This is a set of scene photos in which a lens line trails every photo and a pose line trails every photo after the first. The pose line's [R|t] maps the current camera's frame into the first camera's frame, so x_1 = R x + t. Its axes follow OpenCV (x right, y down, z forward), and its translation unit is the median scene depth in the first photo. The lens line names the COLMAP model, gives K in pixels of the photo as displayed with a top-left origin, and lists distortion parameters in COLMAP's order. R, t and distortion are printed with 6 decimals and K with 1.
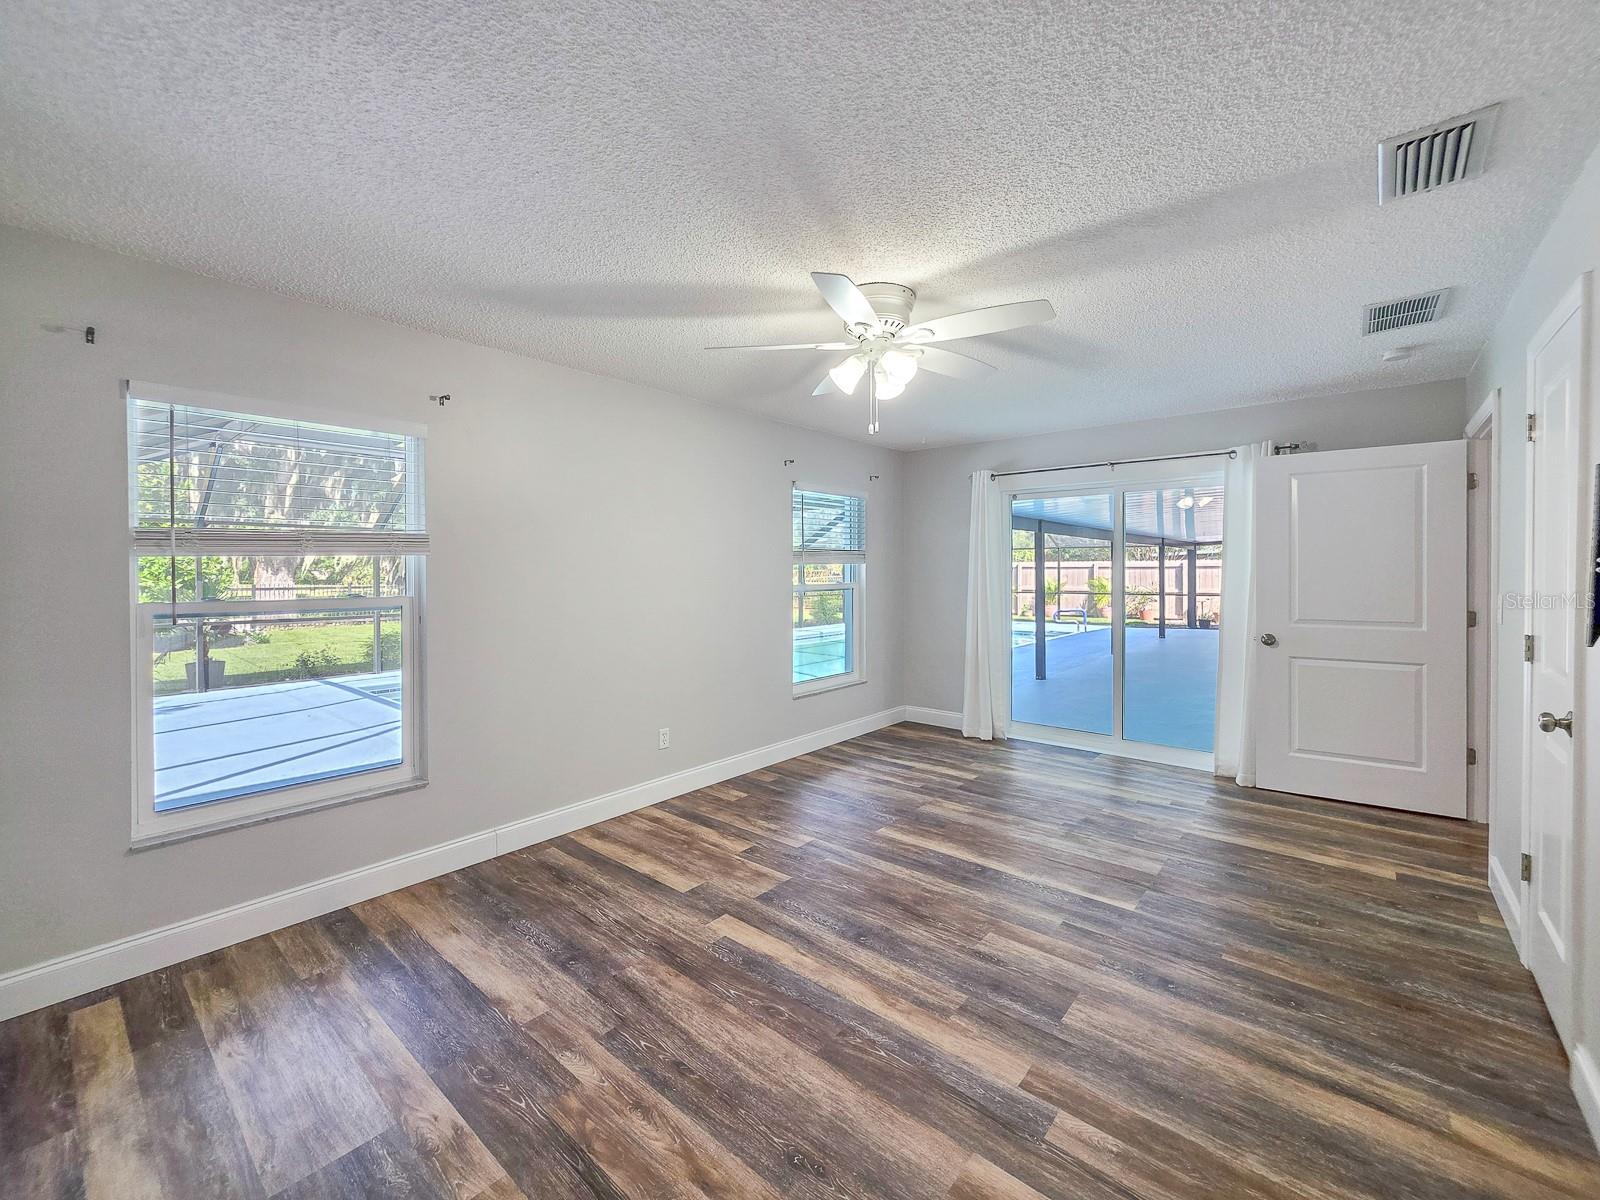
lens RADIAL K [[657.9, 0, 810.9], [0, 657.9, 576.3], [0, 0, 1]] dist [0.003023, 0.000023]
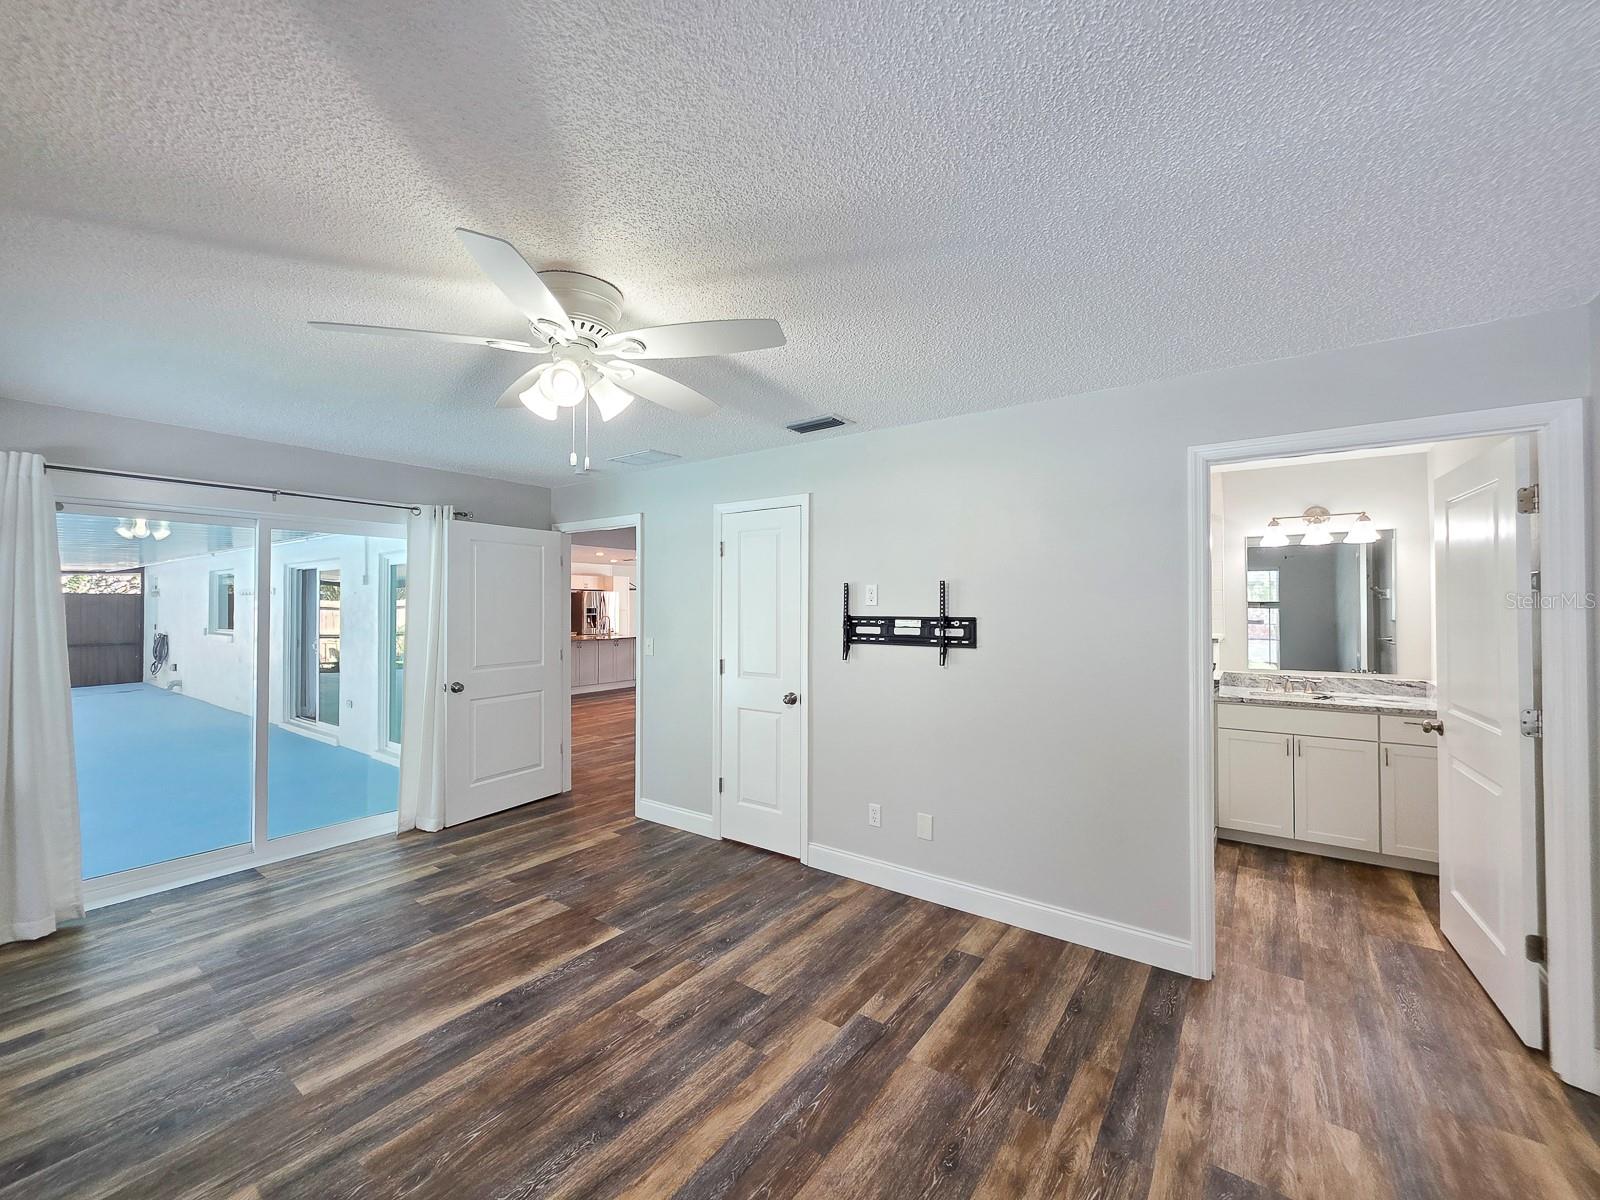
lens RADIAL K [[657.9, 0, 802.0], [0, 657.9, 590.5], [0, 0, 1]] dist [0.003023, 0.000023]
pose [[-0.076745, 0.026438, 0.996700, -0.717619], [0.008273, 0.999631, -0.025878, -0.050320], [-0.997016, 0.006260, -0.076935, 0.821469]]
